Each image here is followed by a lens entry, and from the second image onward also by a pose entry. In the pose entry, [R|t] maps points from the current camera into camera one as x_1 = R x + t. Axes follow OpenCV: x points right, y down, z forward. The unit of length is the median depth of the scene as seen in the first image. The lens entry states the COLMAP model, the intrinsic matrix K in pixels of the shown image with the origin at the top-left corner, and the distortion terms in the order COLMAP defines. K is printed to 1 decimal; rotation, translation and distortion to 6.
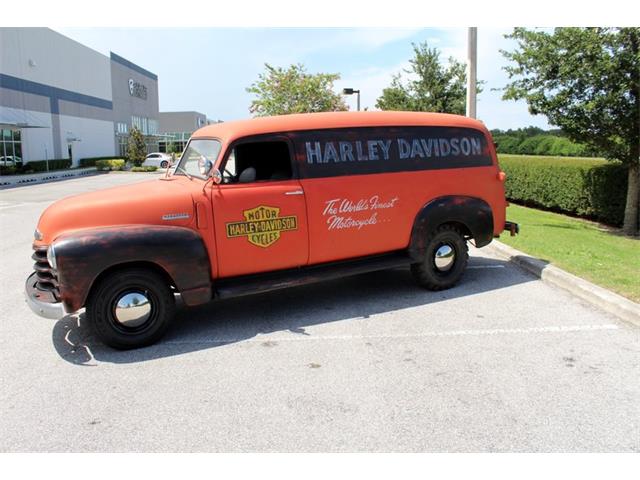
lens RADIAL K [[534.6, 0, 320.0], [0, 534.6, 240.0], [0, 0, 1]] dist [-0.174767, 0.171355]
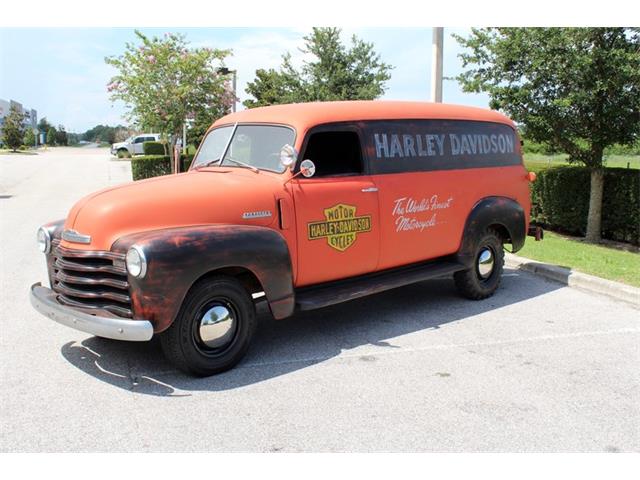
lens RADIAL K [[678.8, 0, 320.0], [0, 678.8, 240.0], [0, 0, 1]] dist [-0.090300, 0.005538]
pose [[0.965016, -0.006925, 0.262100, -0.388926], [0.015105, 0.999459, -0.029210, 0.024860], [-0.261756, 0.032147, 0.964599, -0.063765]]
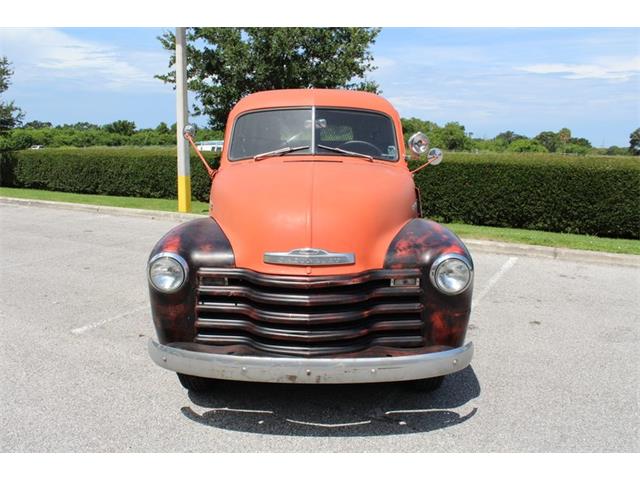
lens RADIAL K [[534.6, 0, 320.0], [0, 534.6, 240.0], [0, 0, 1]] dist [-0.174767, 0.171355]
pose [[0.501917, -0.130607, 0.854998, -0.872857], [0.123177, 0.989251, 0.078806, -0.062439], [-0.856100, 0.065762, 0.512610, 0.602909]]
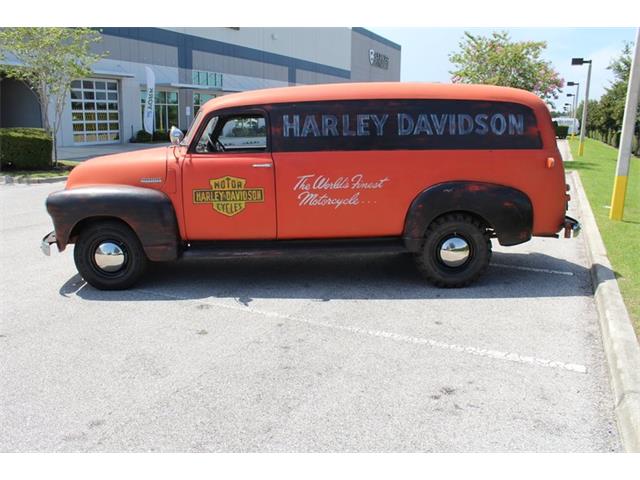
lens RADIAL K [[534.6, 0, 320.0], [0, 534.6, 240.0], [0, 0, 1]] dist [-0.174767, 0.171355]
pose [[0.887816, 0.122676, -0.443547, 0.468678], [-0.098923, 0.992158, 0.076404, -0.033223], [0.449441, -0.023956, 0.892989, 0.135331]]
